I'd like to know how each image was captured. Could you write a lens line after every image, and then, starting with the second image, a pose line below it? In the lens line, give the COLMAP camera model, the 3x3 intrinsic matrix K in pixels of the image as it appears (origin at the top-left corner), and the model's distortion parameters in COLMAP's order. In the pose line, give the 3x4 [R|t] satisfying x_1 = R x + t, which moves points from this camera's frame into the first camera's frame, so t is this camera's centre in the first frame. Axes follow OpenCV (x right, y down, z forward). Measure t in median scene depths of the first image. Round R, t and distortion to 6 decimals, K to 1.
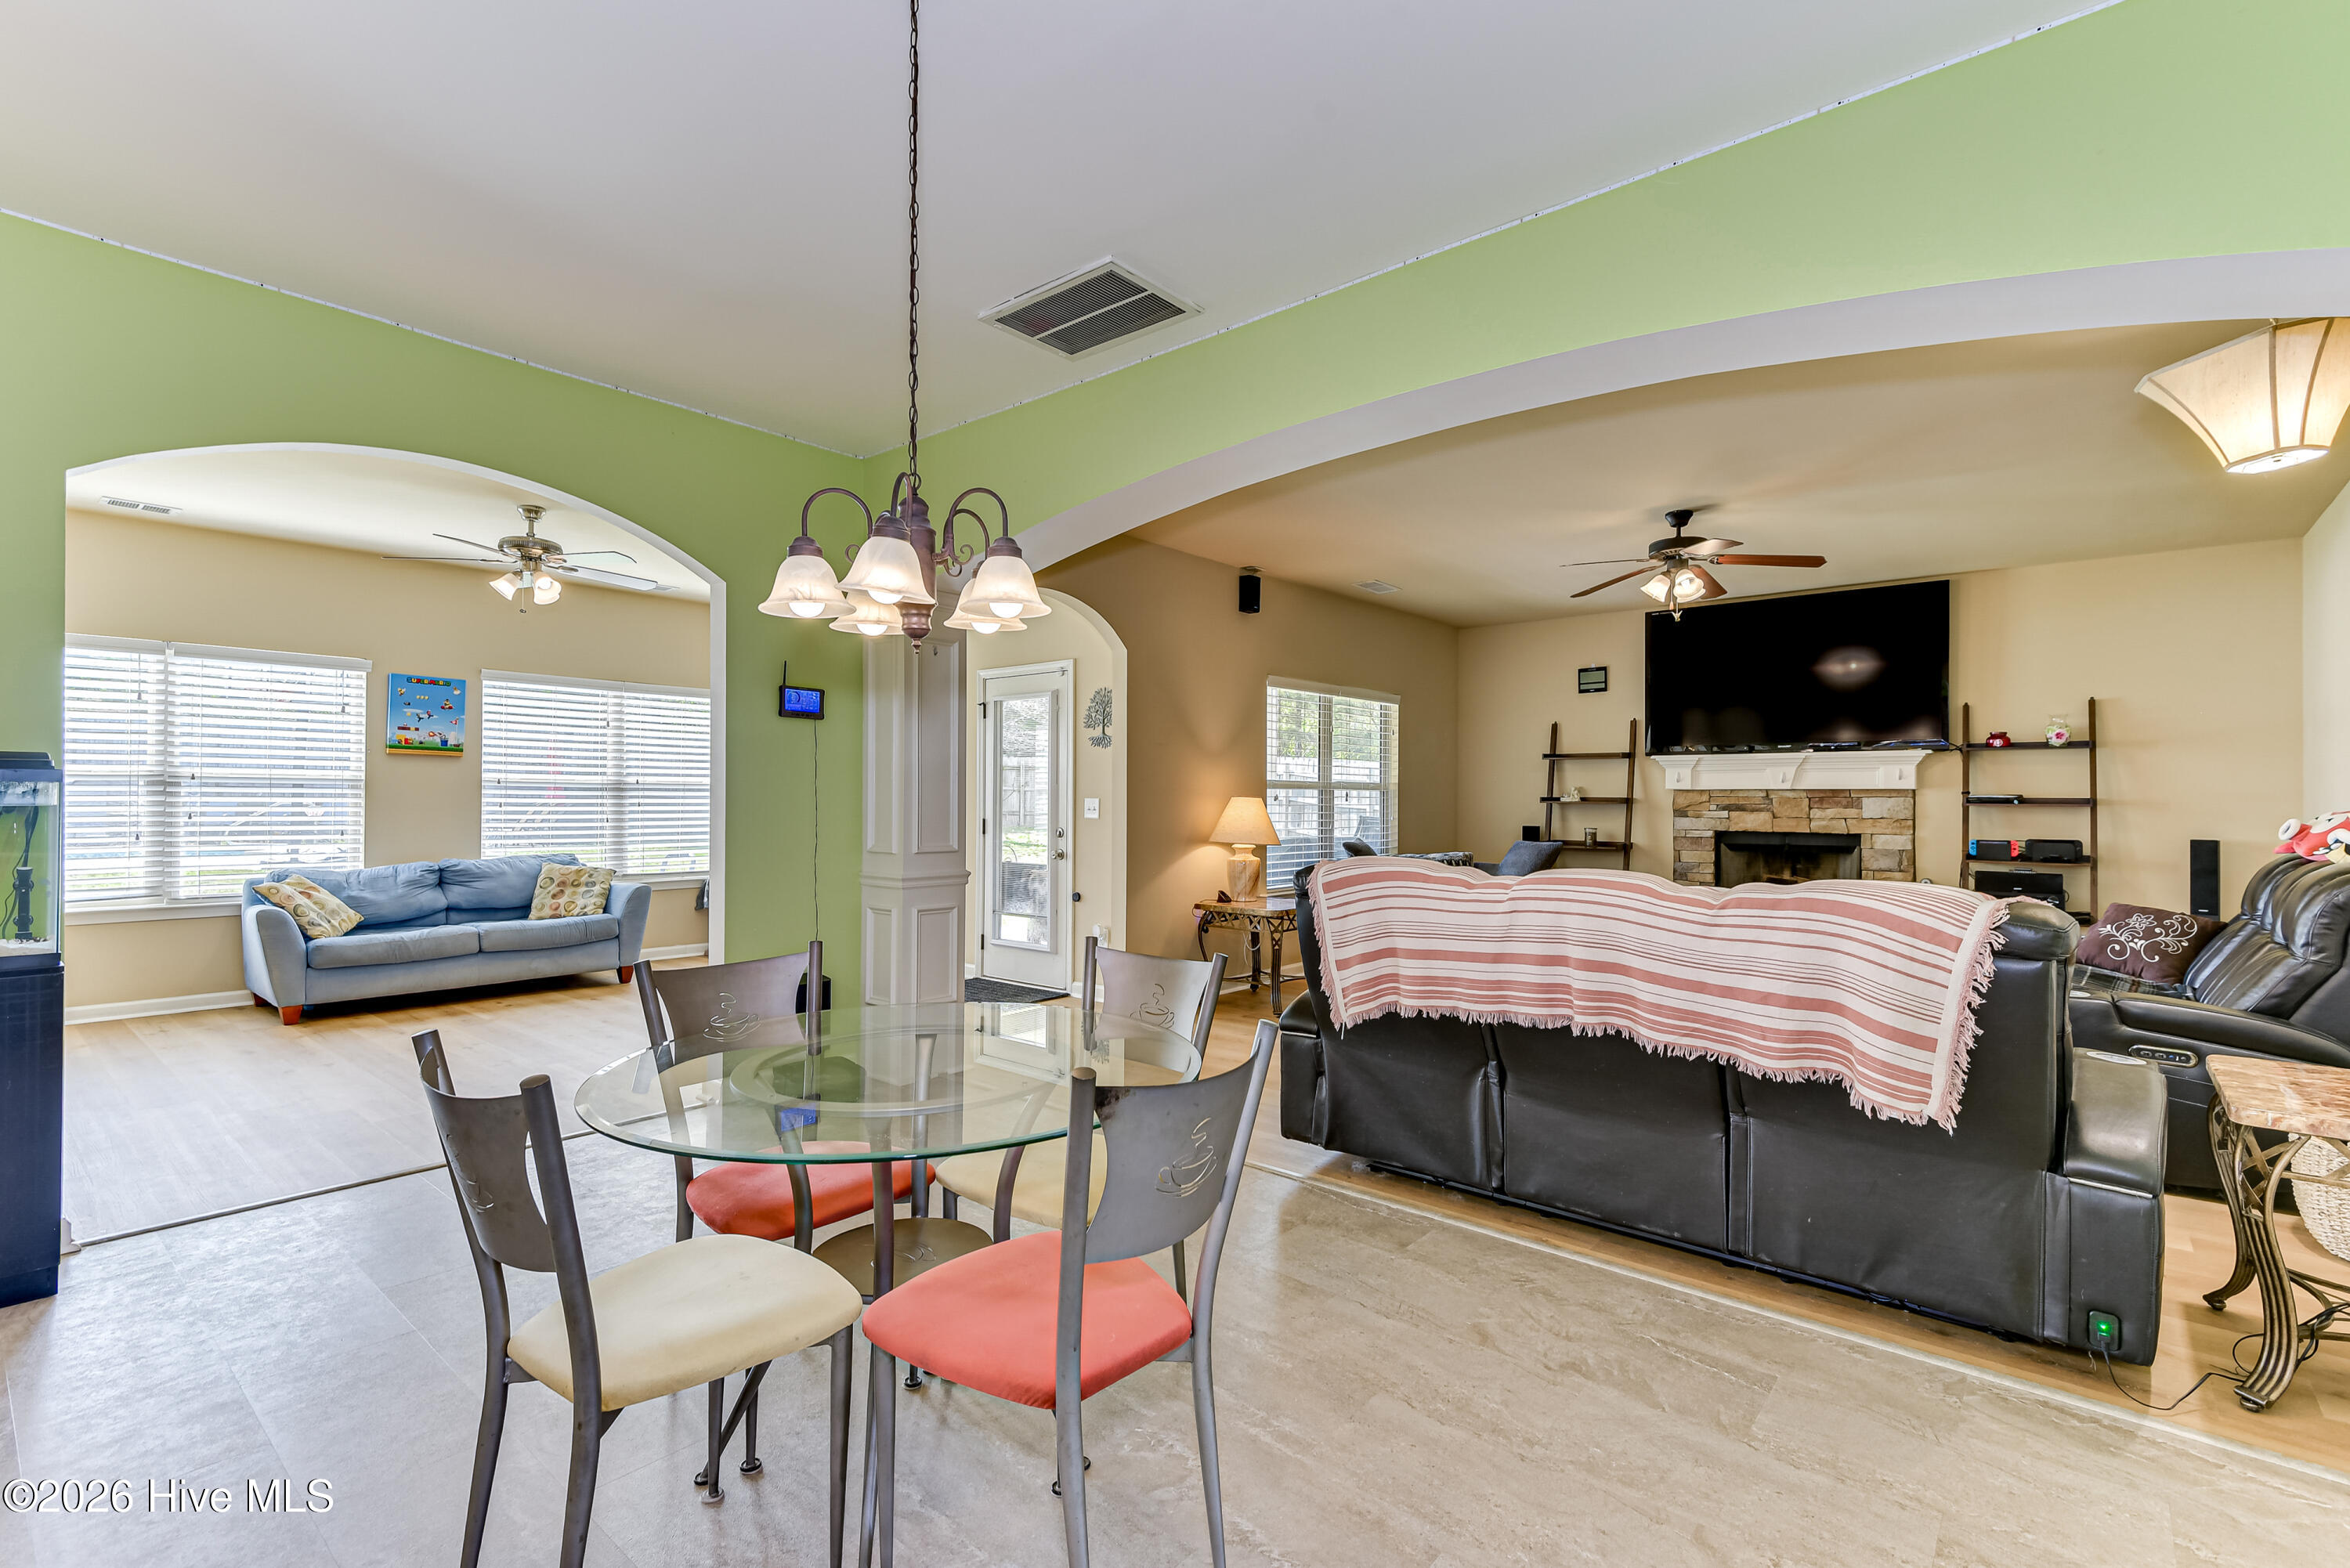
lens RADIAL K [[1052.2, 0, 1156.7], [0, 1052.2, 792.1], [0, 0, 1]] dist [0.021270, -0.009282]
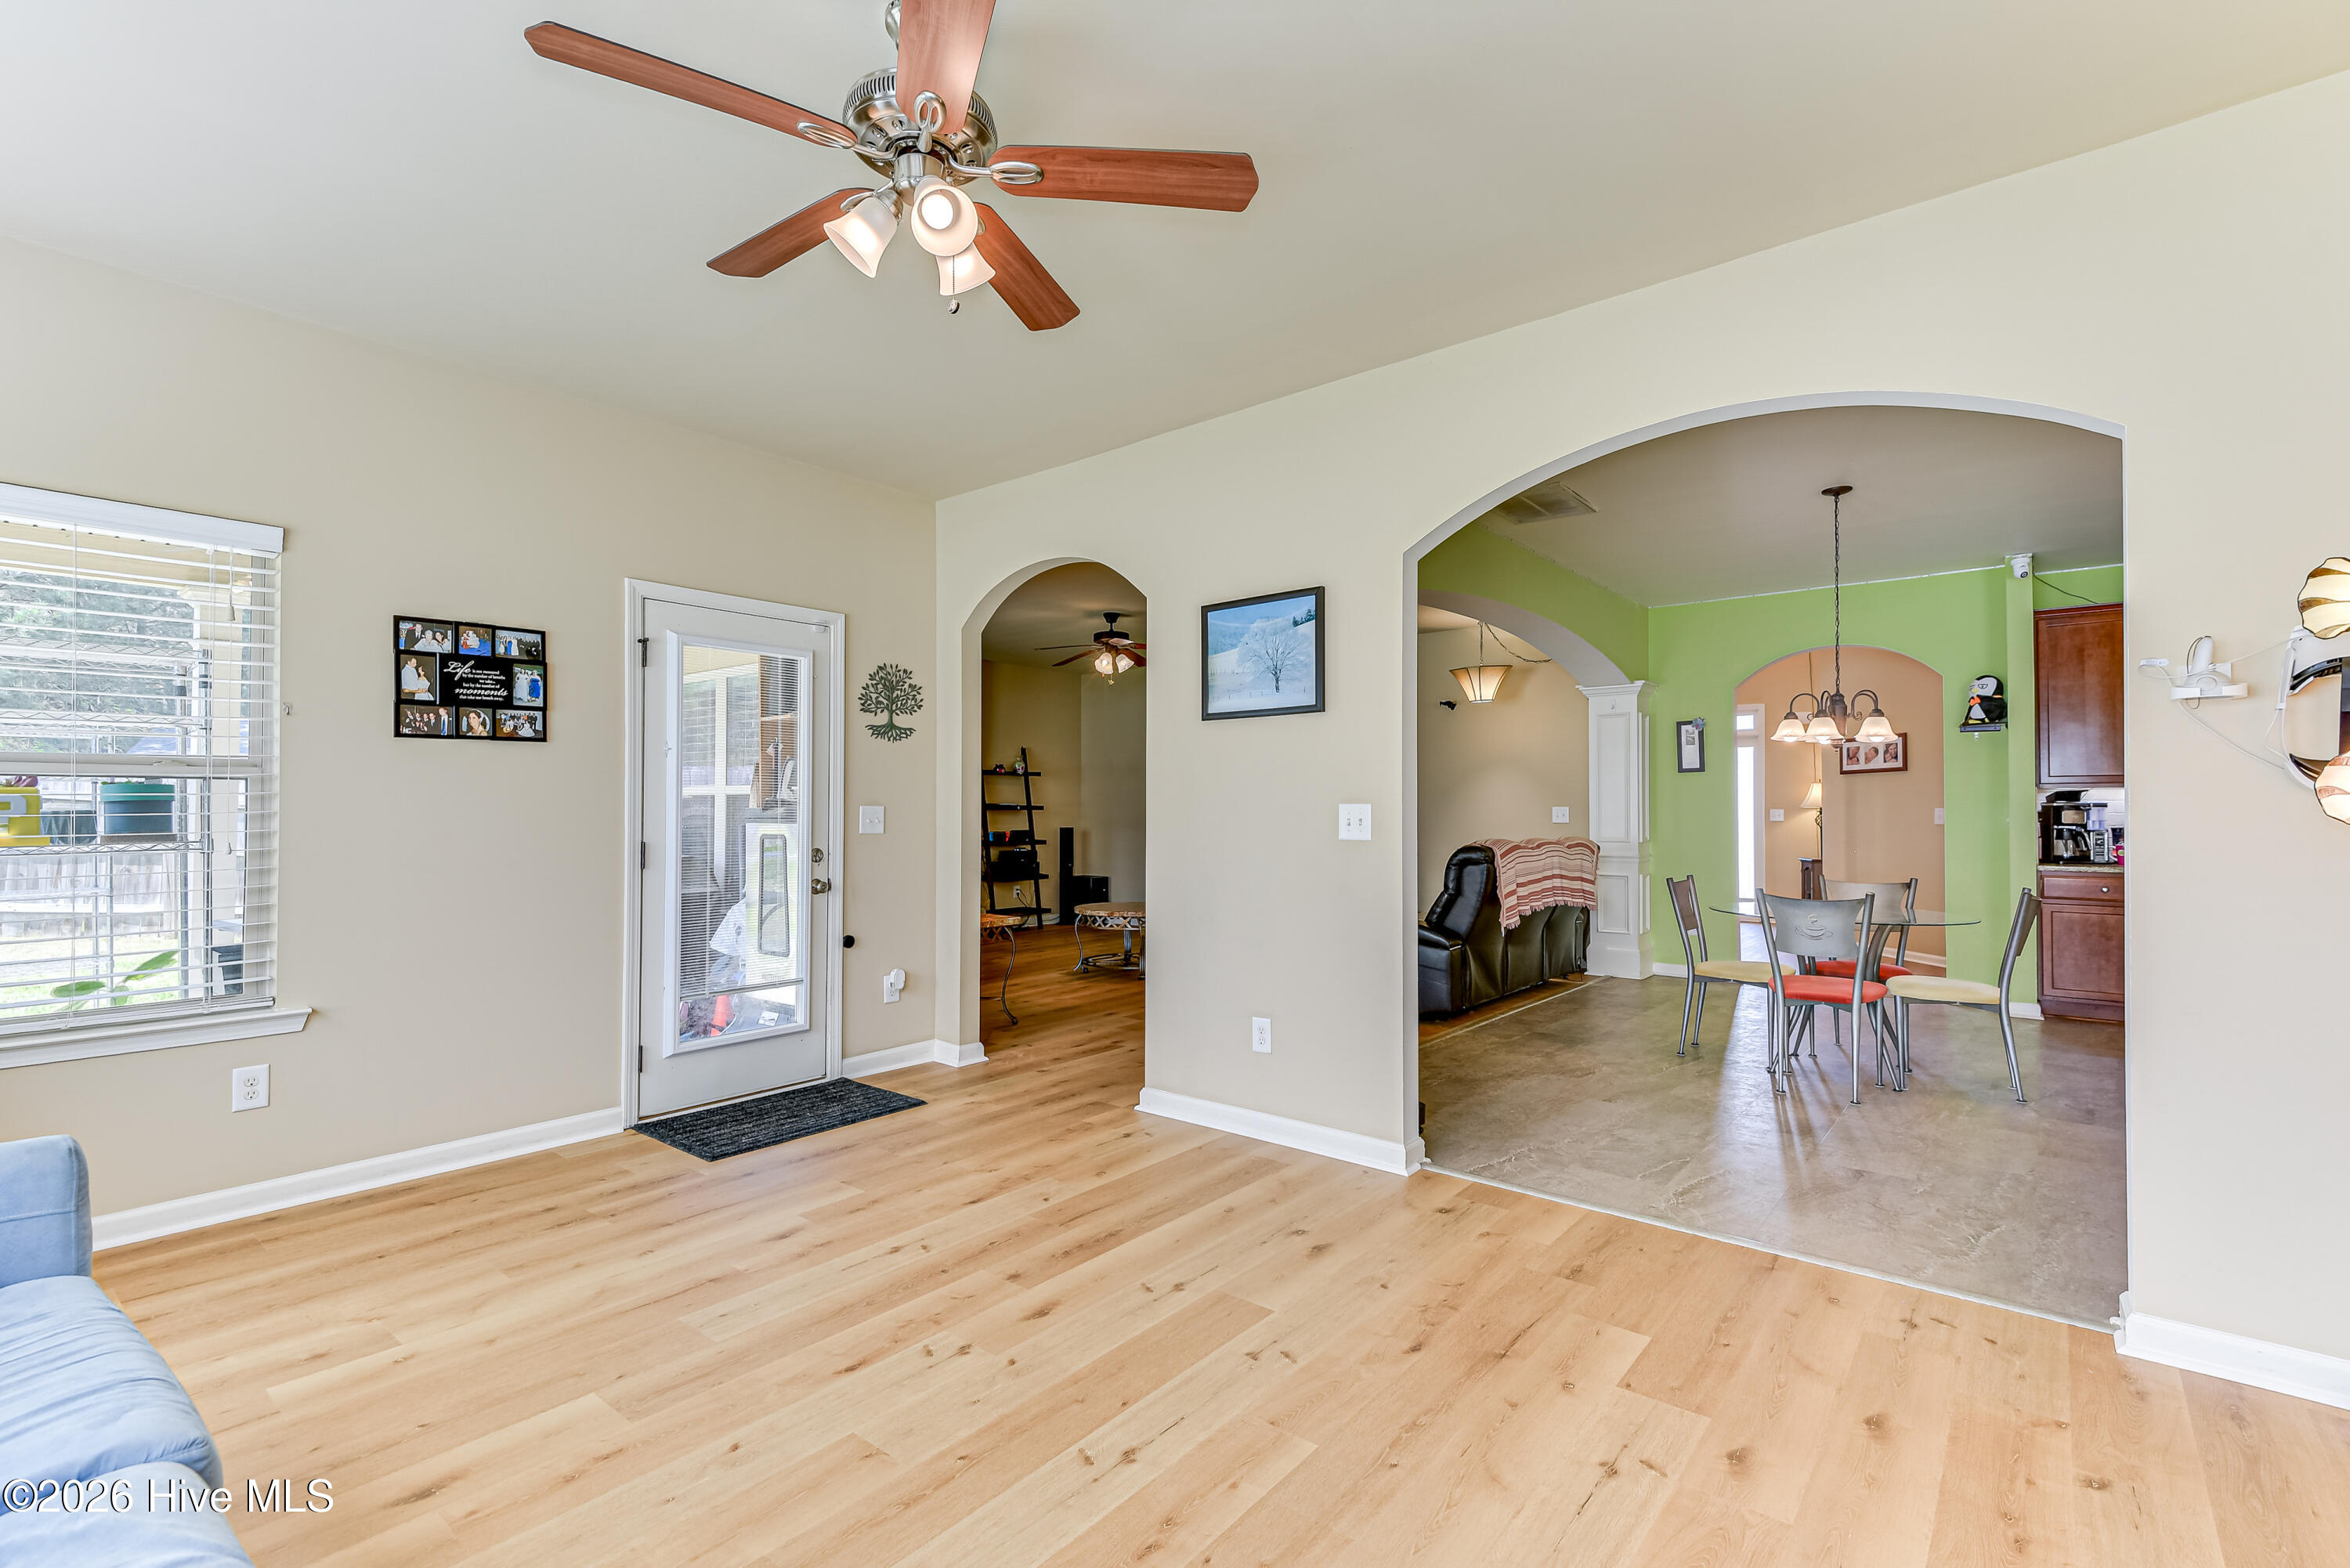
lens RADIAL K [[1052.2, 0, 1190.1], [0, 1052.2, 799.0], [0, 0, 1]] dist [0.021270, -0.009282]
pose [[-0.027621, 0.005395, 0.999604, -0.783128], [-0.008787, 0.999945, -0.005640, 0.002312], [-0.999580, -0.008940, -0.027572, 0.749700]]
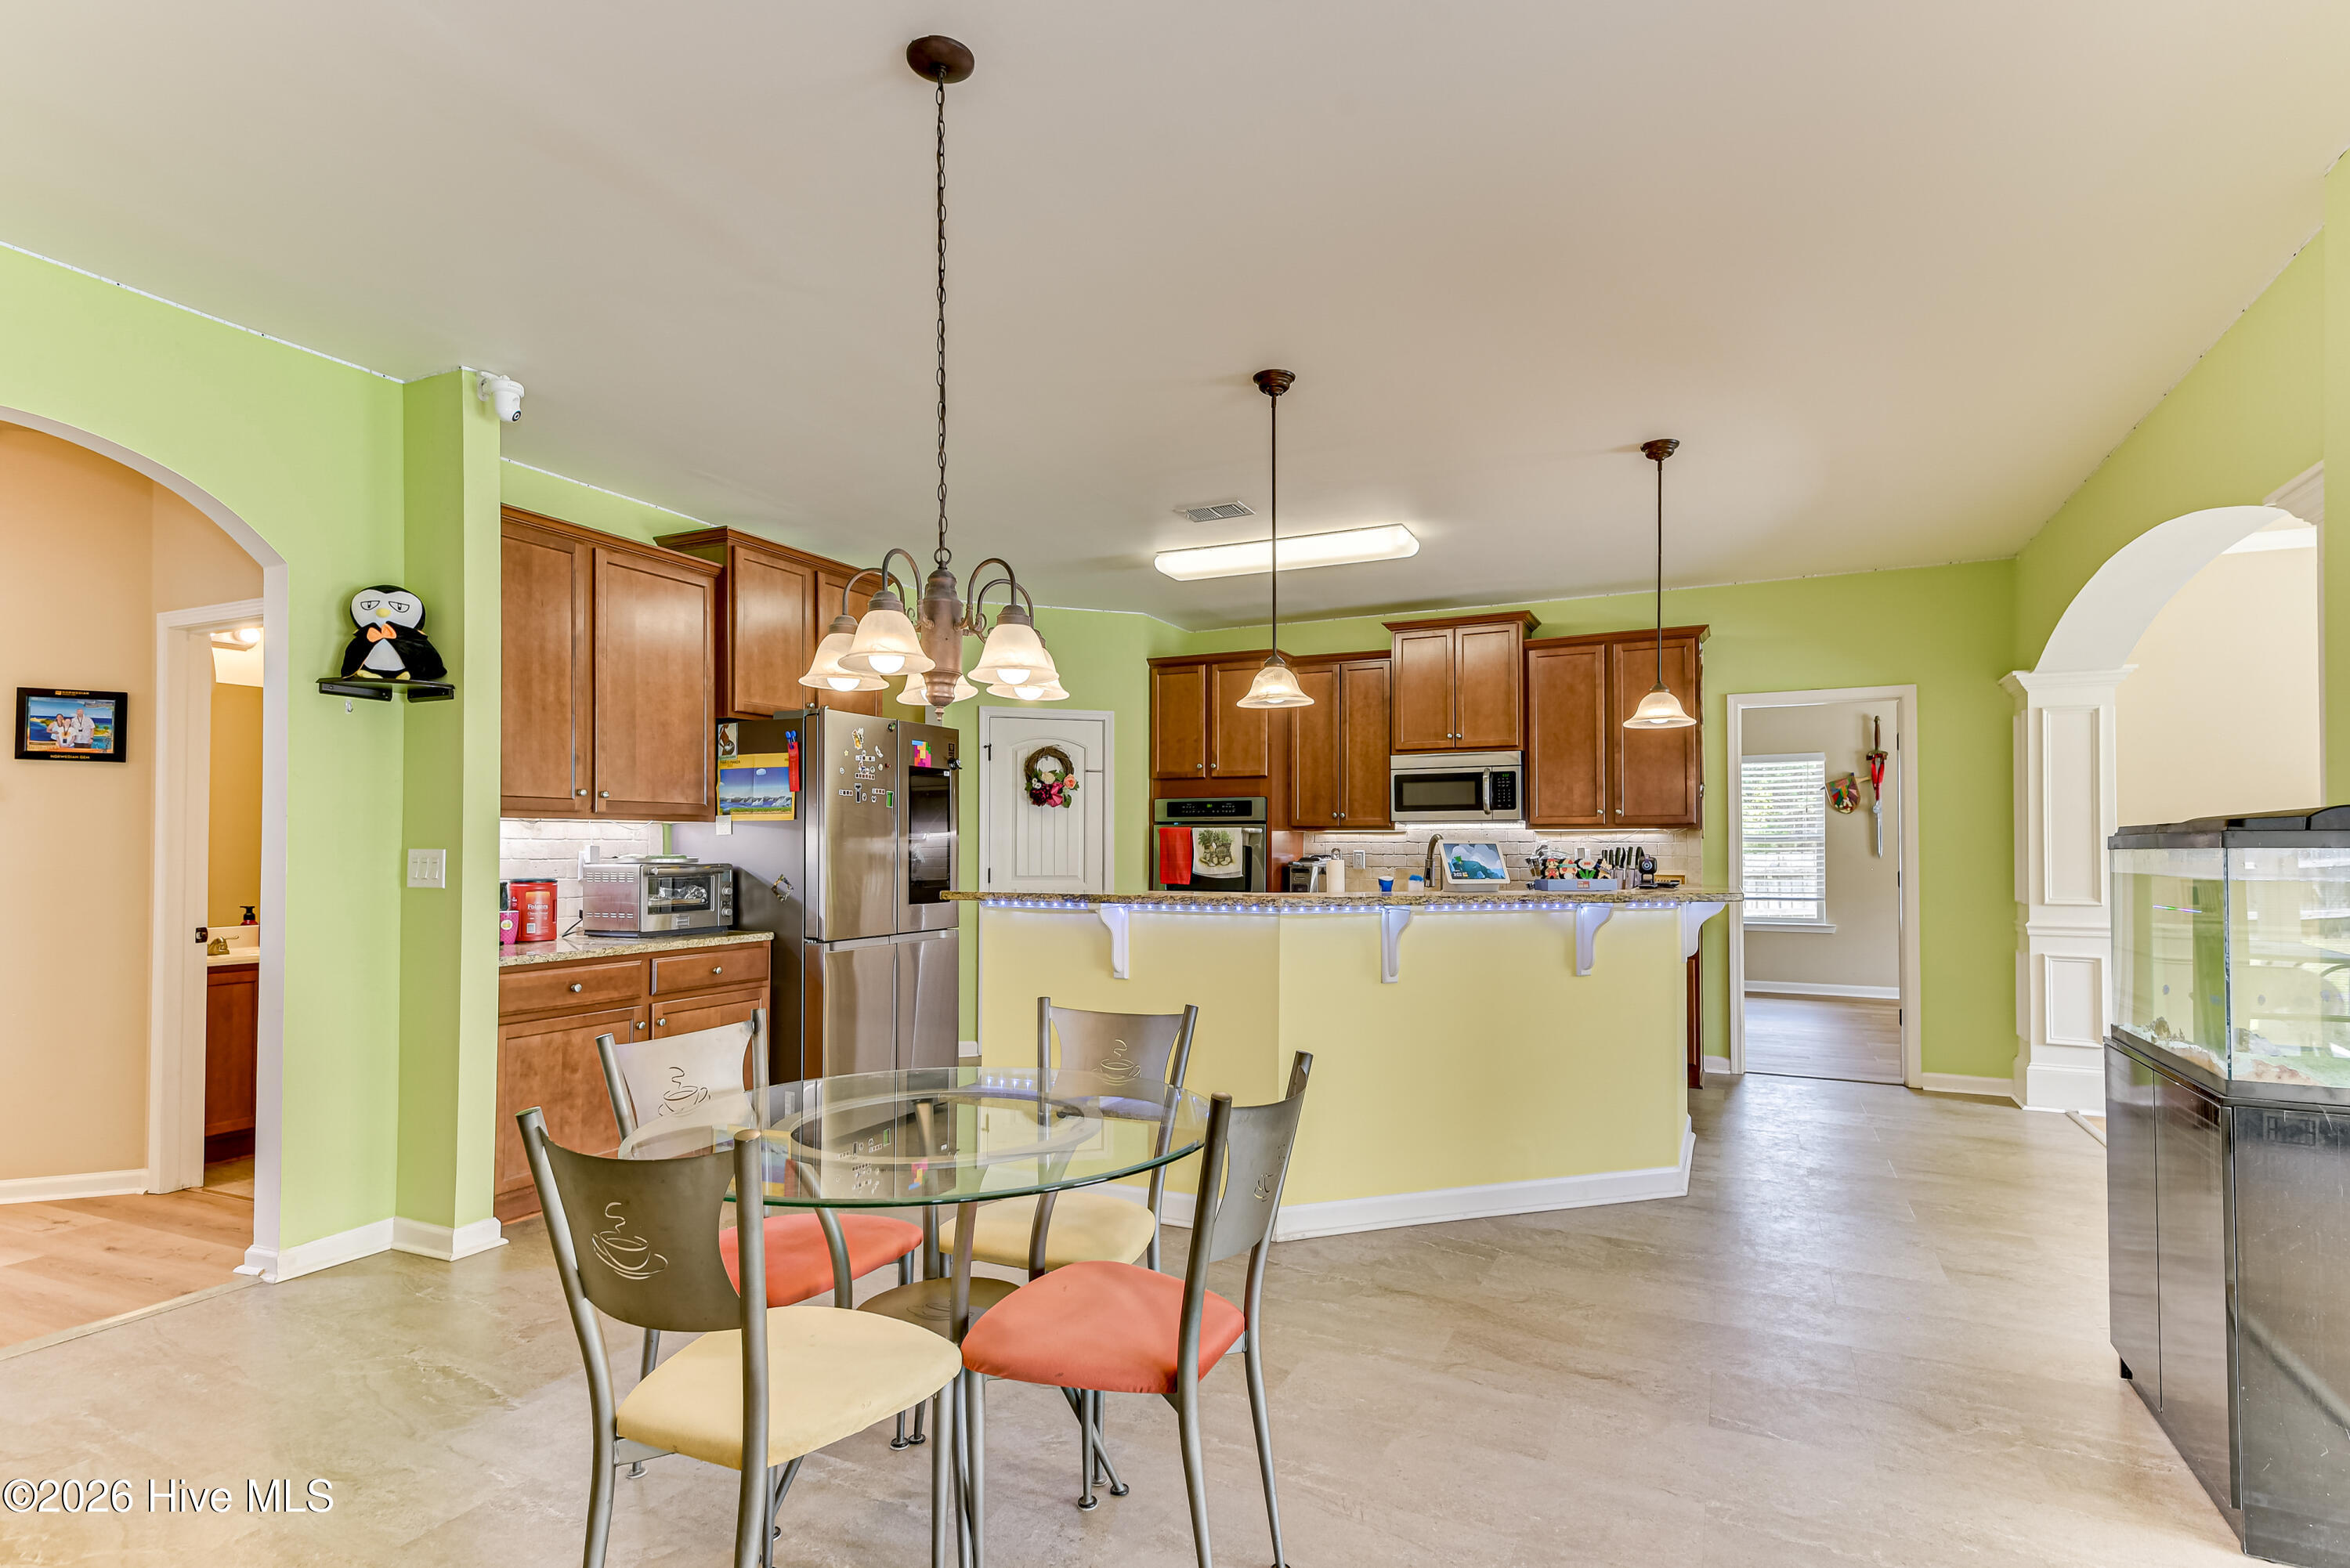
lens RADIAL K [[1190.2, 0, 1155.9], [0, 1190.2, 826.7], [0, 0, 1]] dist [0.052744, -0.003136]
pose [[-0.968049, -0.012018, -0.250473, -0.038843], [-0.005308, 0.999609, -0.027448, 0.000411], [0.250705, -0.025242, -0.967734, 0.621347]]
